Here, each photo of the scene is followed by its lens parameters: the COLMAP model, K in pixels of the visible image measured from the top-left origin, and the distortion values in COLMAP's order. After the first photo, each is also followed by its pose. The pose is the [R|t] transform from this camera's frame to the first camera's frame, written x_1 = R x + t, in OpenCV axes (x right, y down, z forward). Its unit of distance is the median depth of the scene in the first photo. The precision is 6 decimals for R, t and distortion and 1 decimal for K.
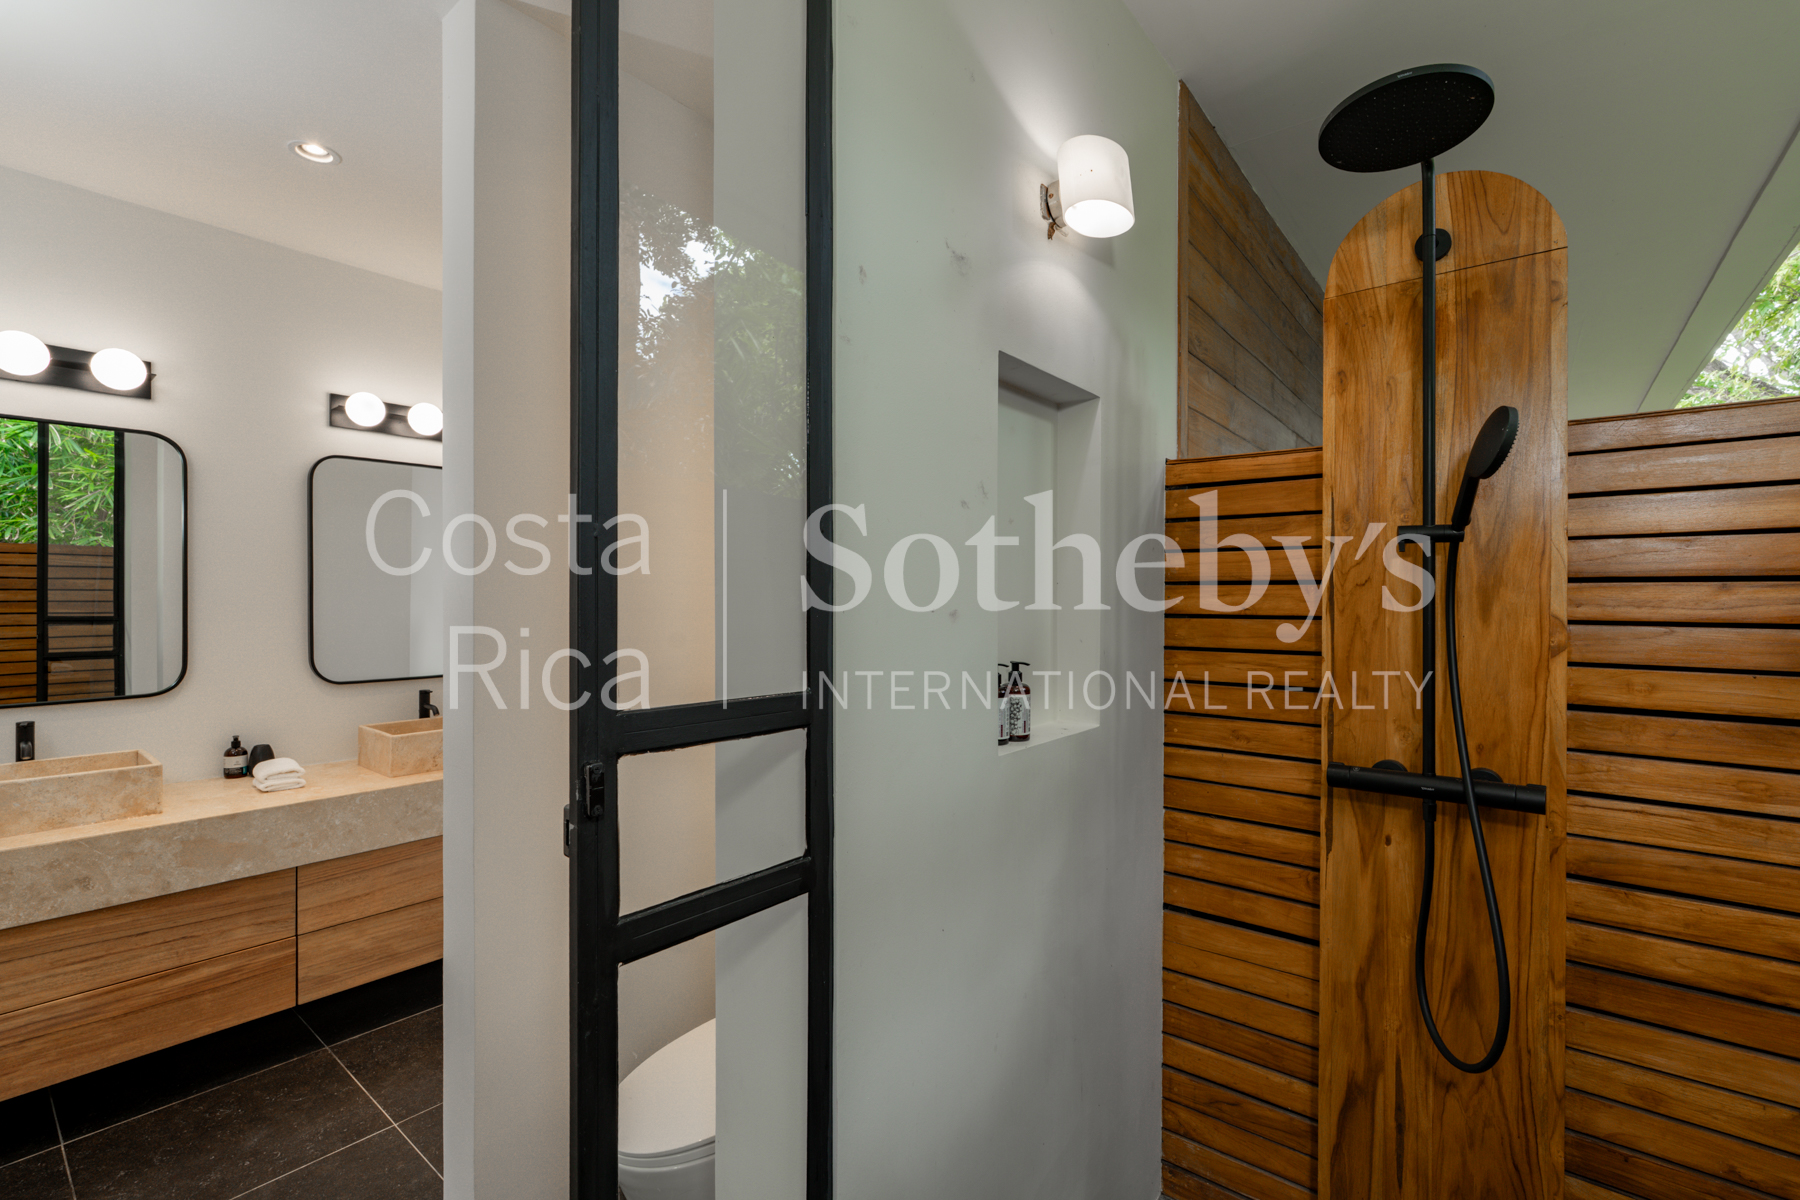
lens RADIAL K [[787.0, 0, 890.7], [0, 787.0, 600.9], [0, 0, 1]] dist [0.003441, 0.000157]
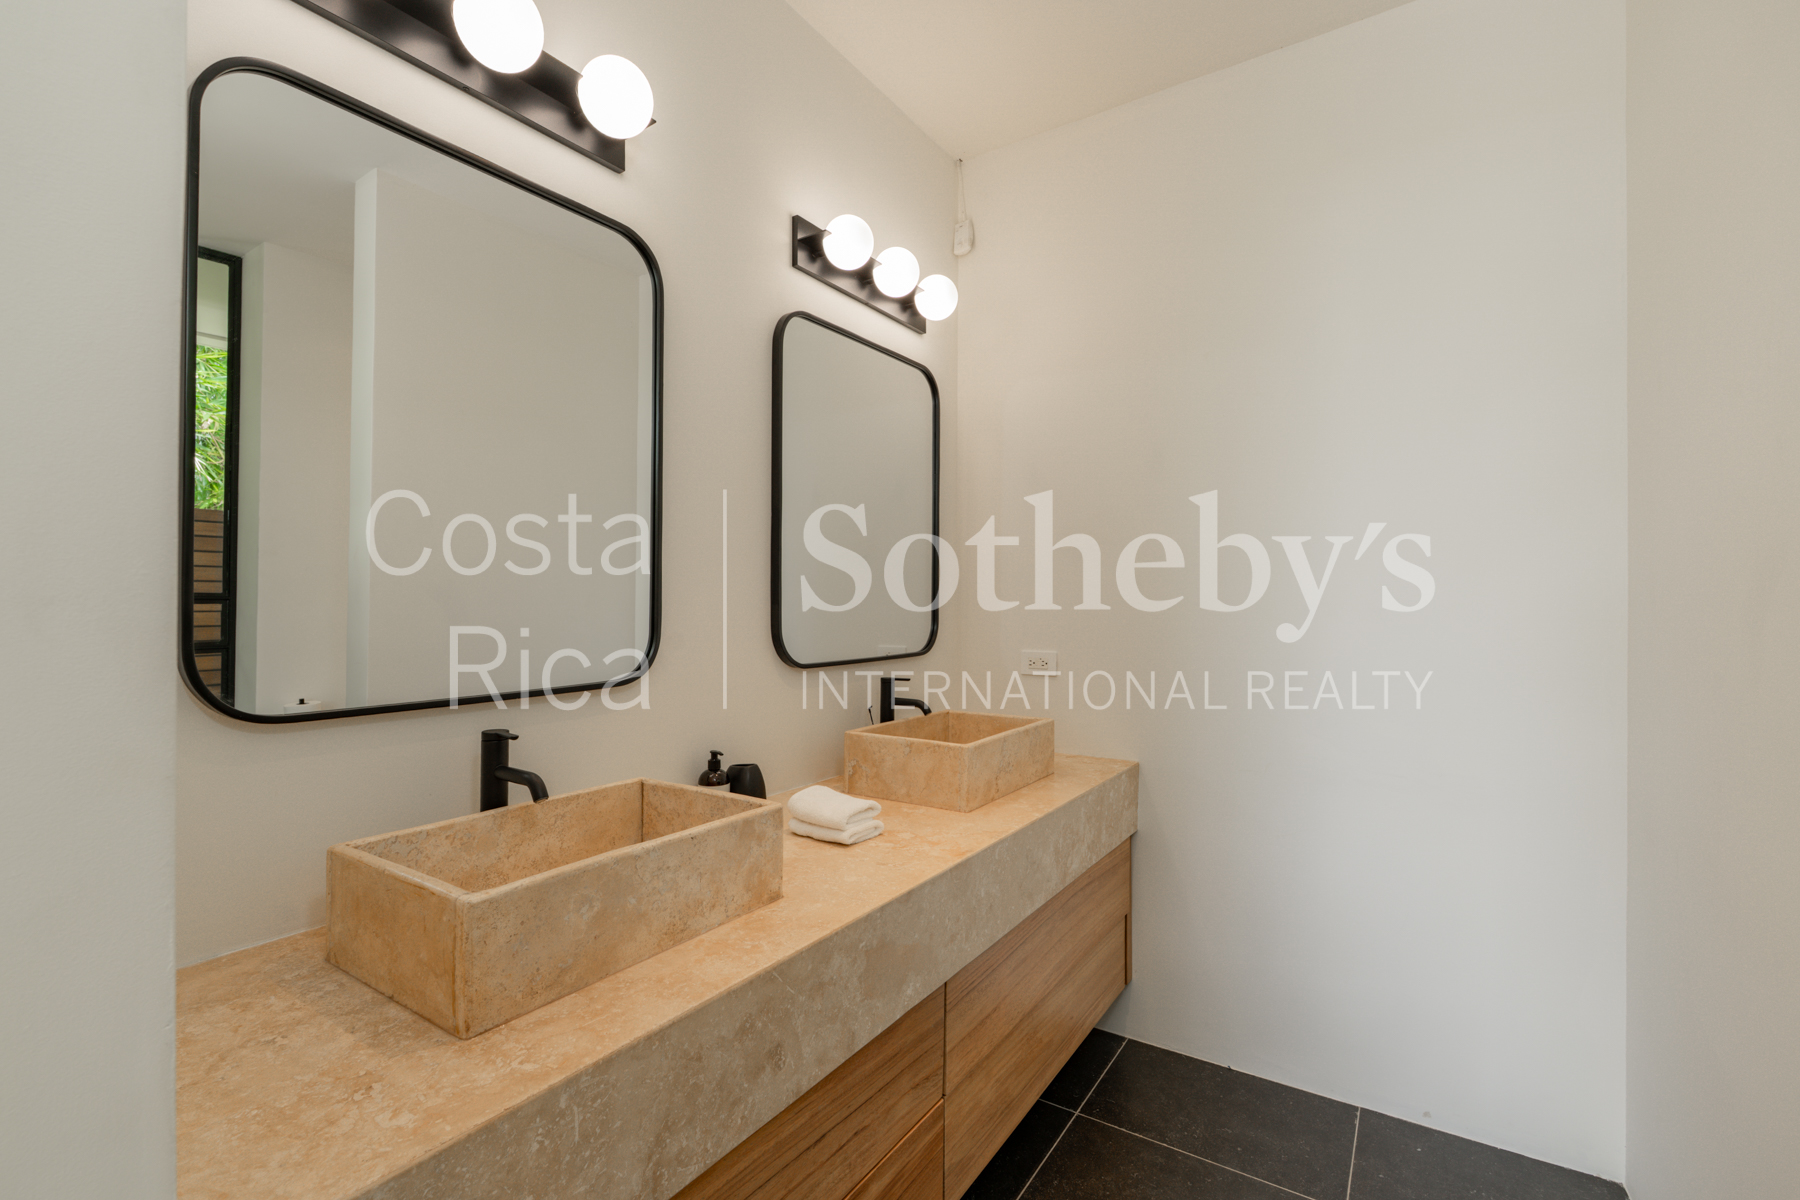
lens RADIAL K [[787.0, 0, 909.0], [0, 787.0, 599.3], [0, 0, 1]] dist [0.003441, 0.000157]
pose [[0.993824, 0.000235, 0.110963, -0.770697], [0.000860, 0.999951, -0.009821, 0.063152], [-0.110960, 0.009856, 0.993776, 0.394601]]
